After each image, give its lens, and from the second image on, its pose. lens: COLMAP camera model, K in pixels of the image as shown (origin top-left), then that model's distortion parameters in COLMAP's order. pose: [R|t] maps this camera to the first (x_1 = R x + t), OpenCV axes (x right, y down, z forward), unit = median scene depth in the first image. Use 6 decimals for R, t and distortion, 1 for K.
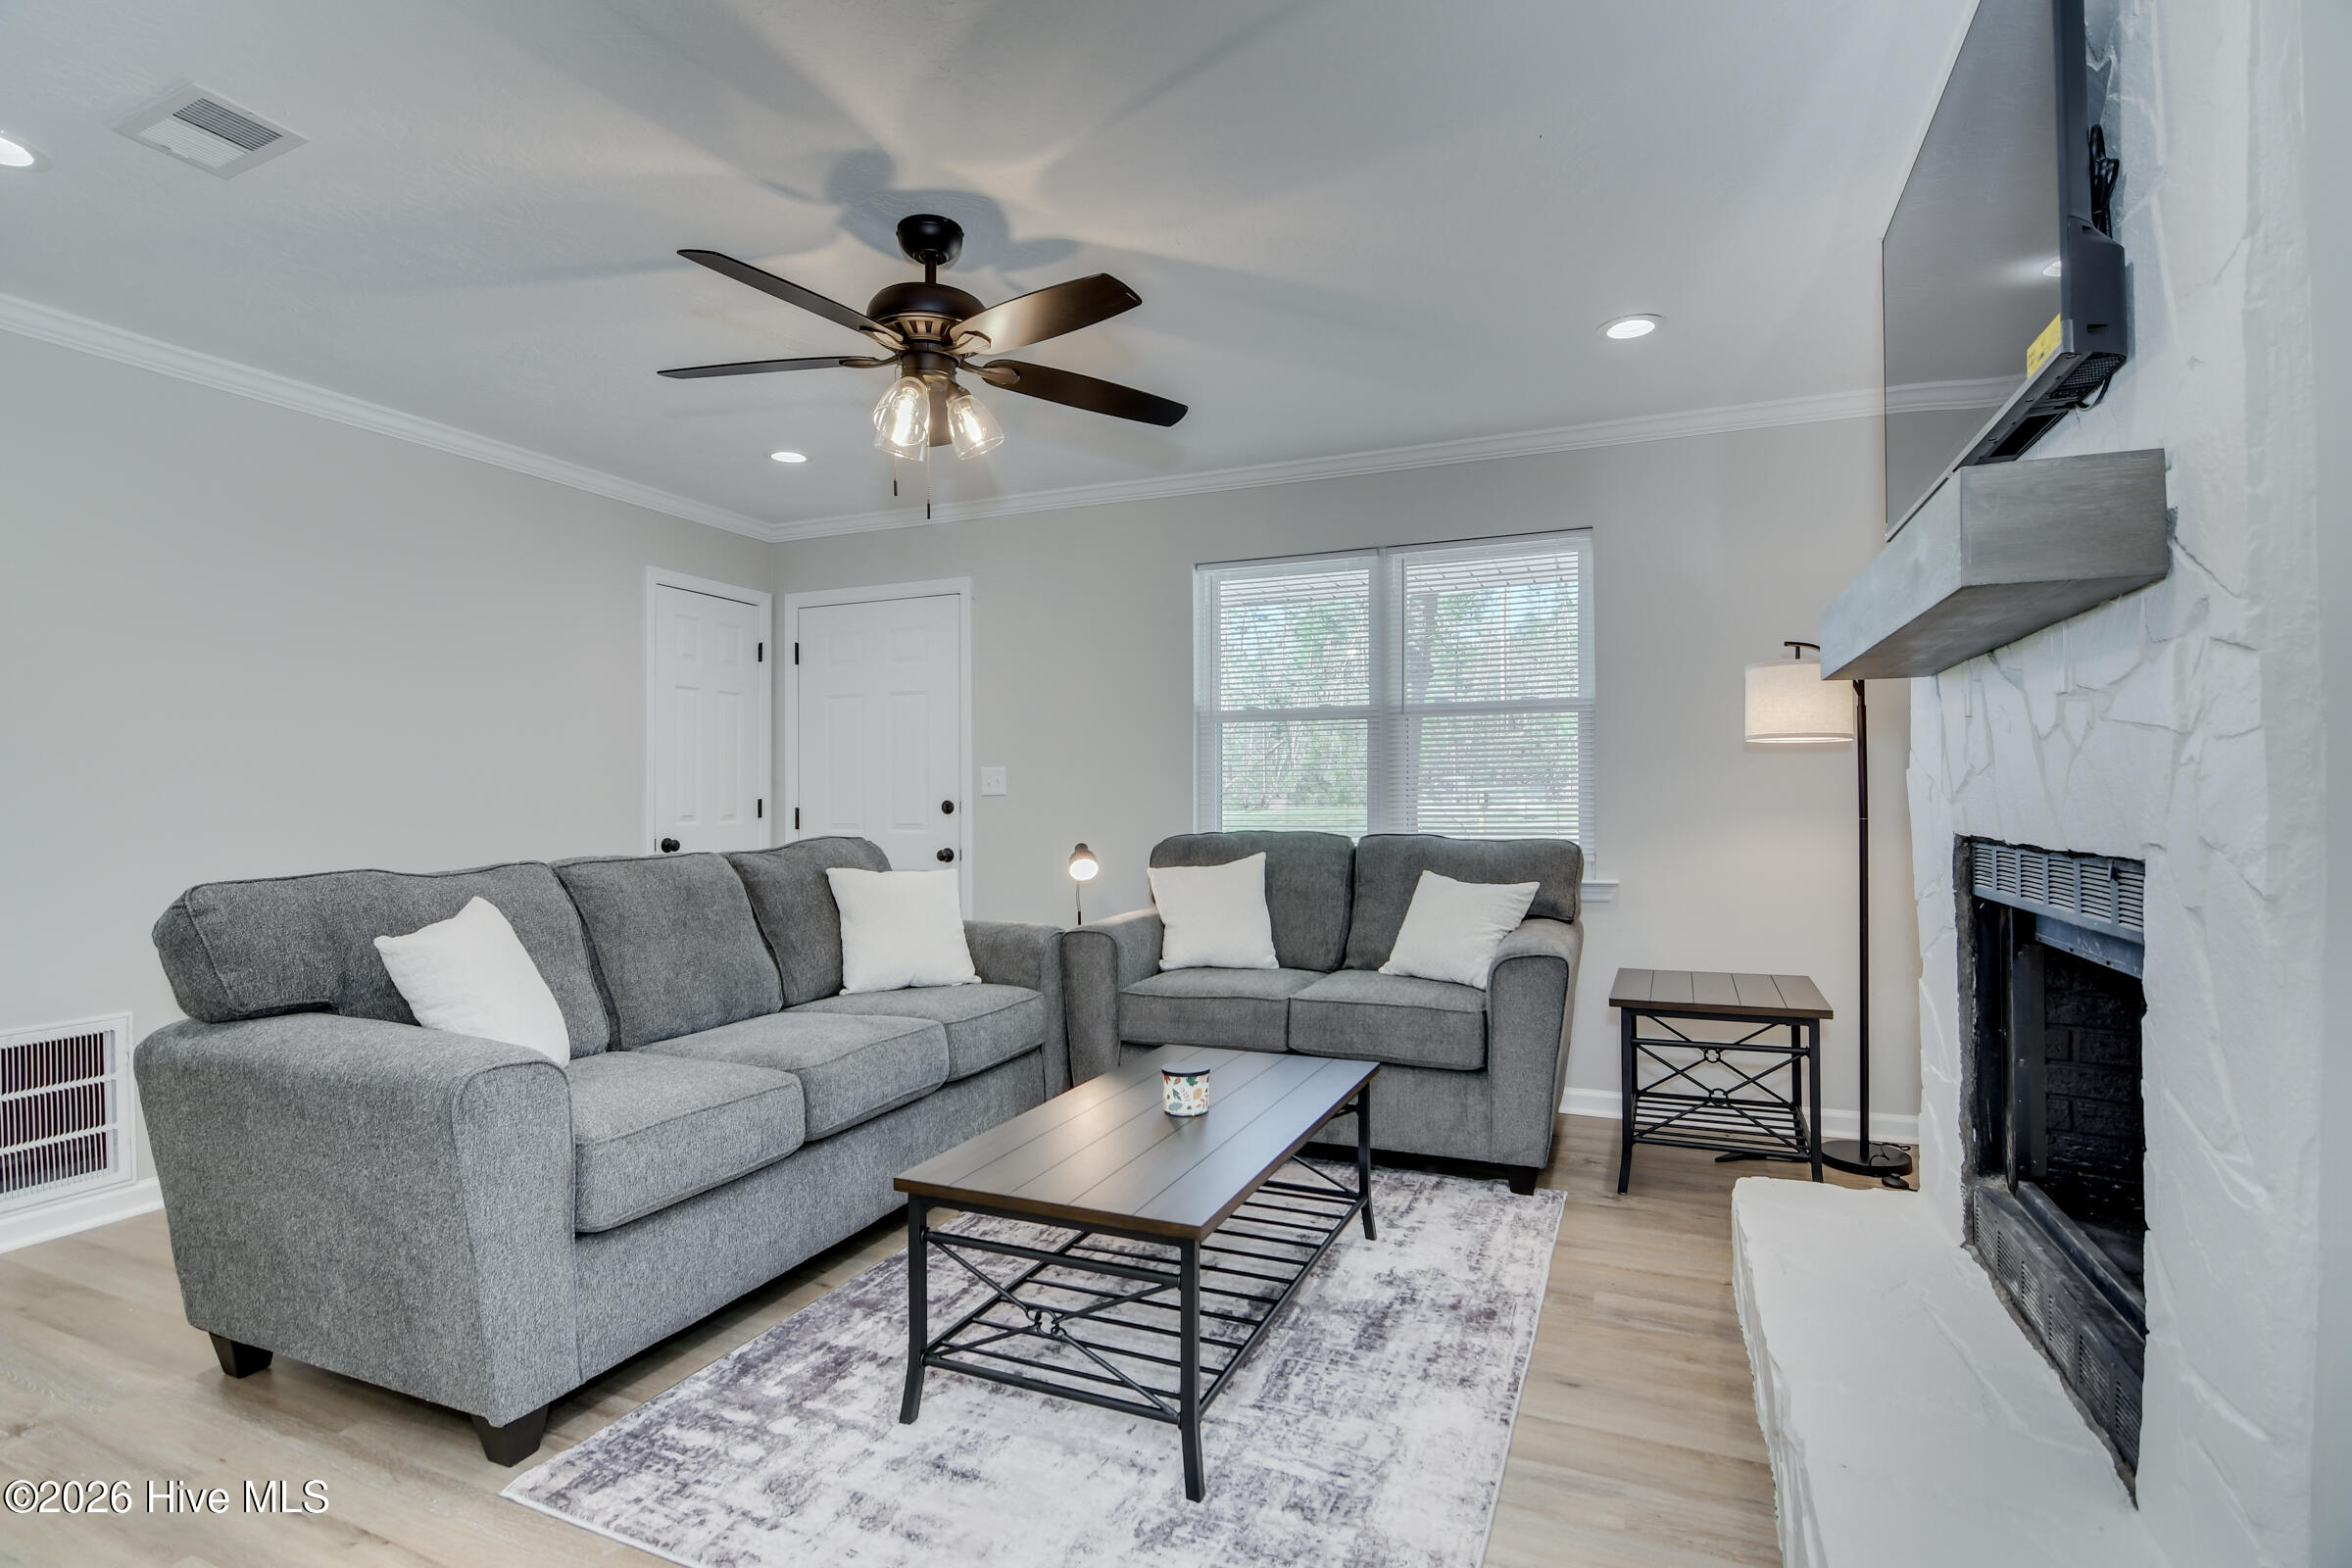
lens RADIAL K [[1137.2, 0, 1177.2], [0, 1137.2, 790.3], [0, 0, 1]] dist [-0.005387, -0.010273]
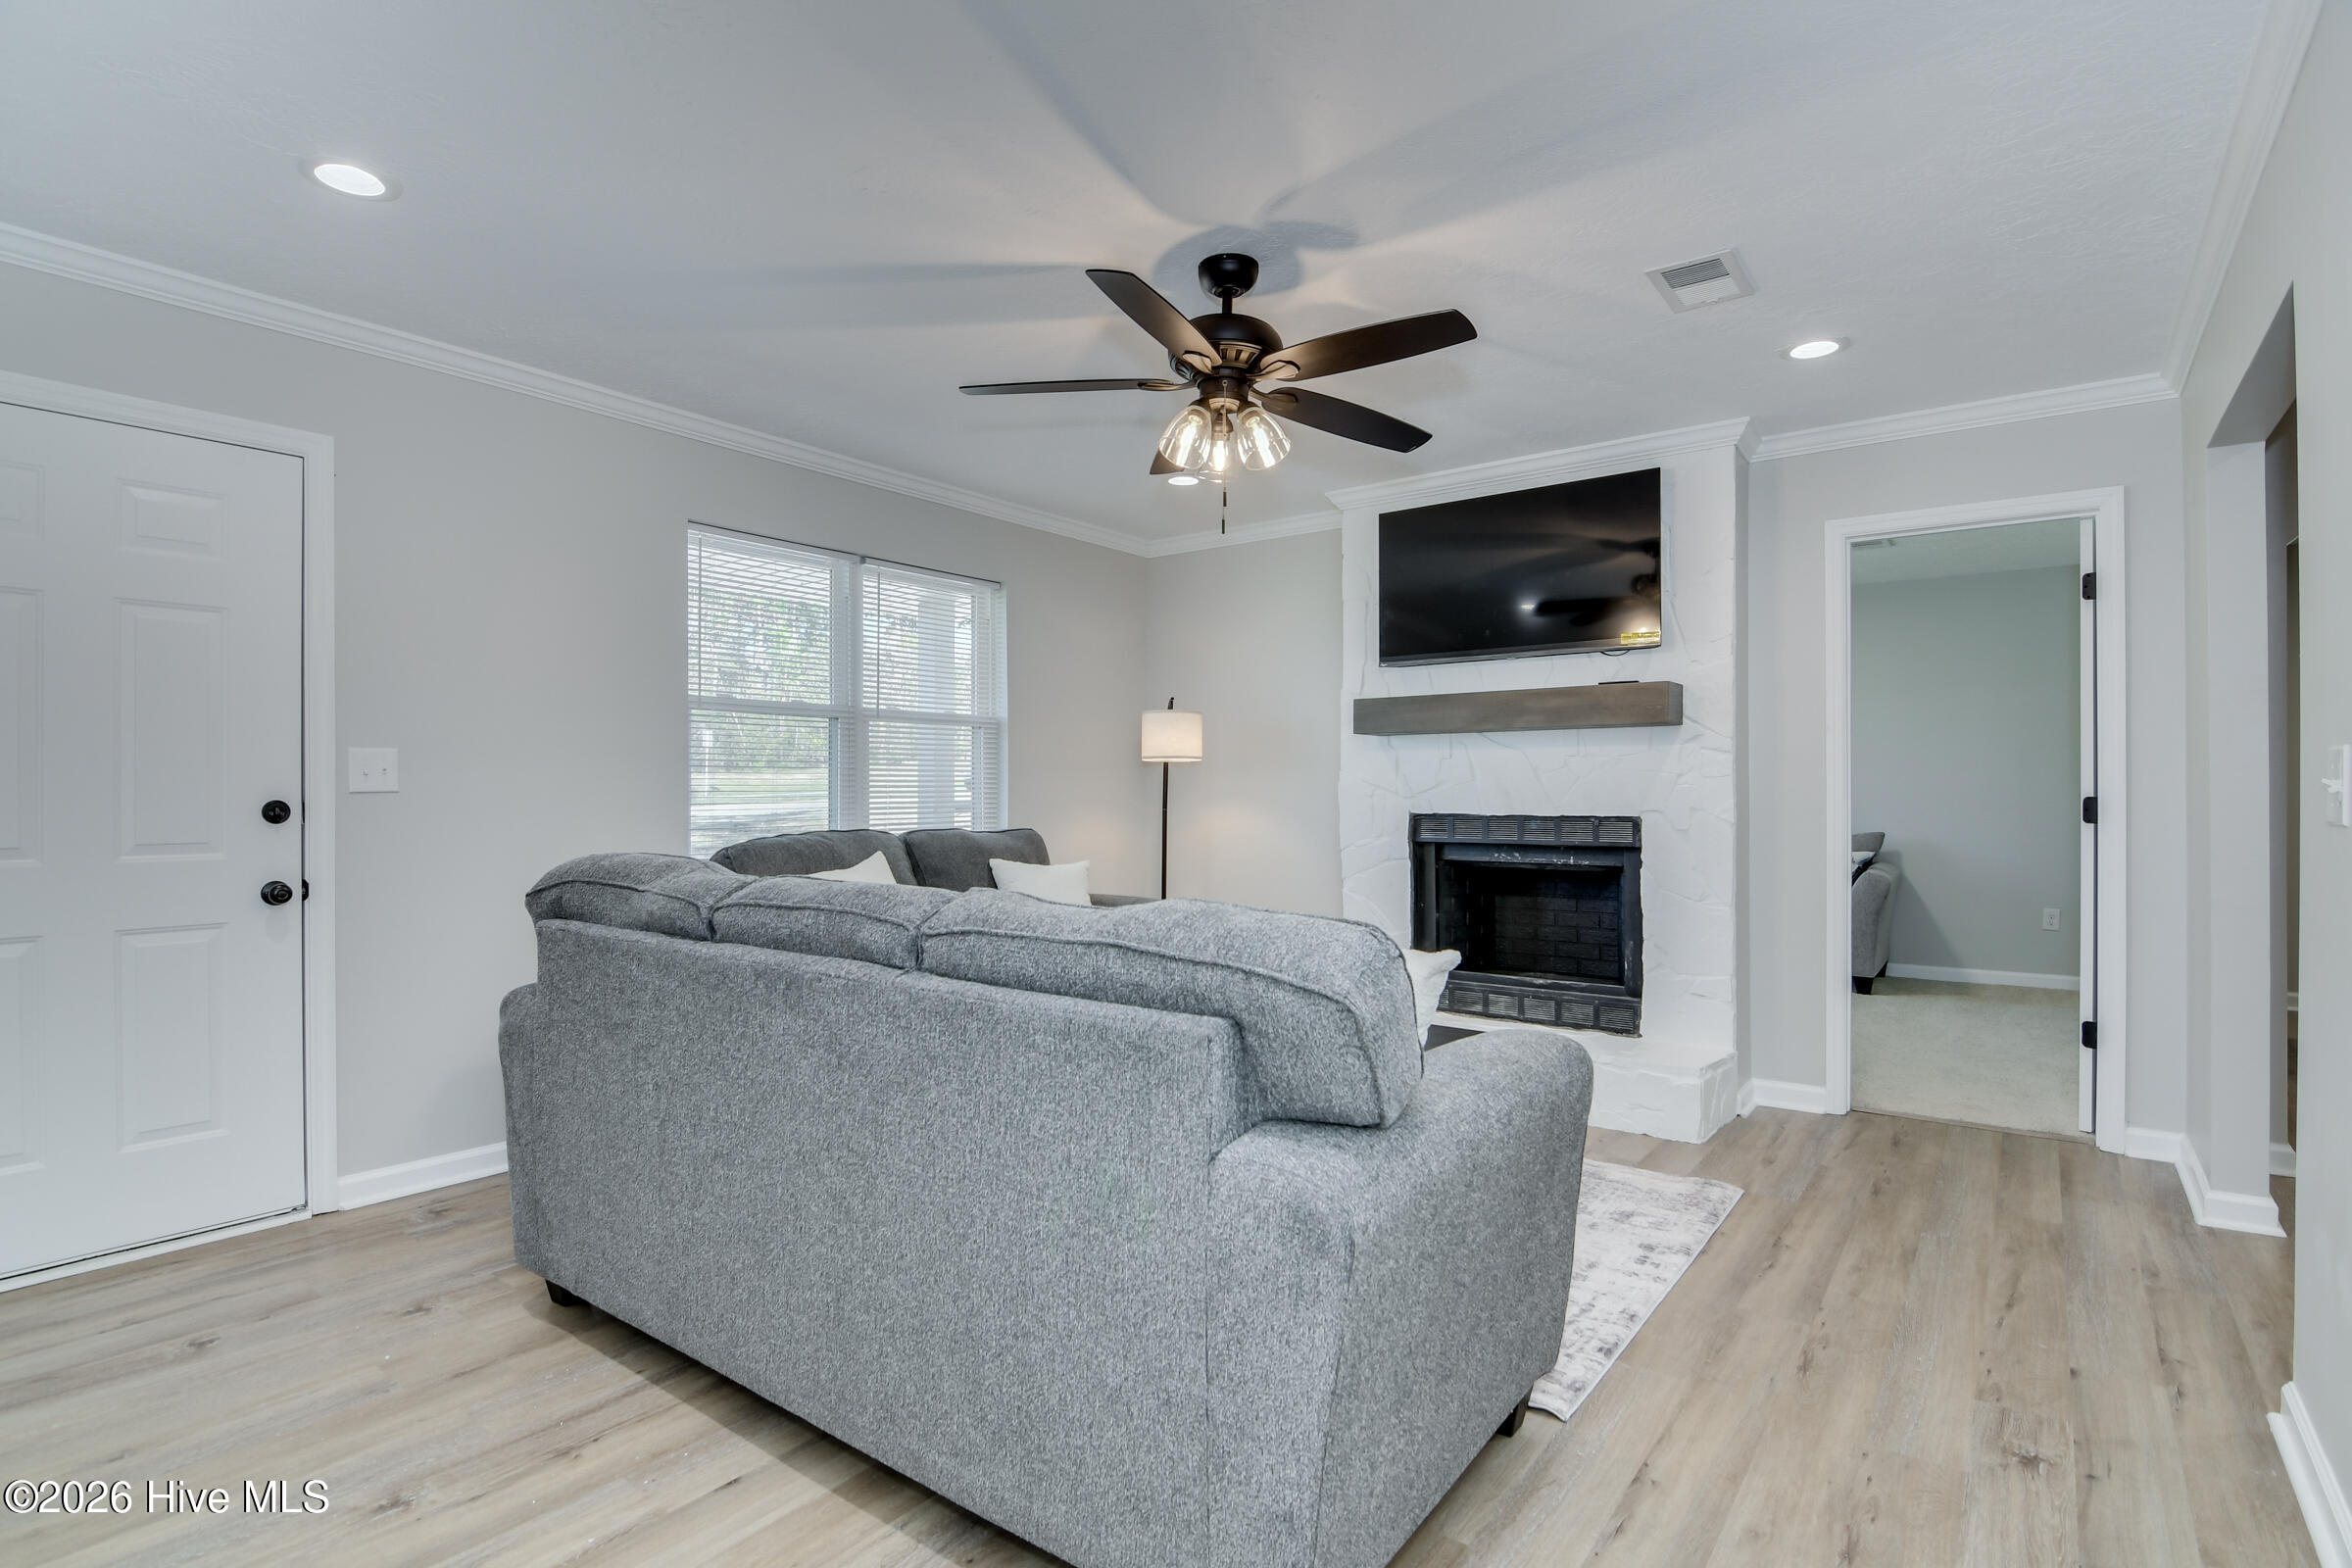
lens RADIAL K [[1137.2, 0, 1182.7], [0, 1137.2, 790.2], [0, 0, 1]] dist [-0.005387, -0.010273]
pose [[0.242836, 0.009672, 0.970019, -0.743432], [-0.002437, 0.999953, -0.009360, 0.009266], [-0.970064, -0.000091, 0.242848, 0.456049]]
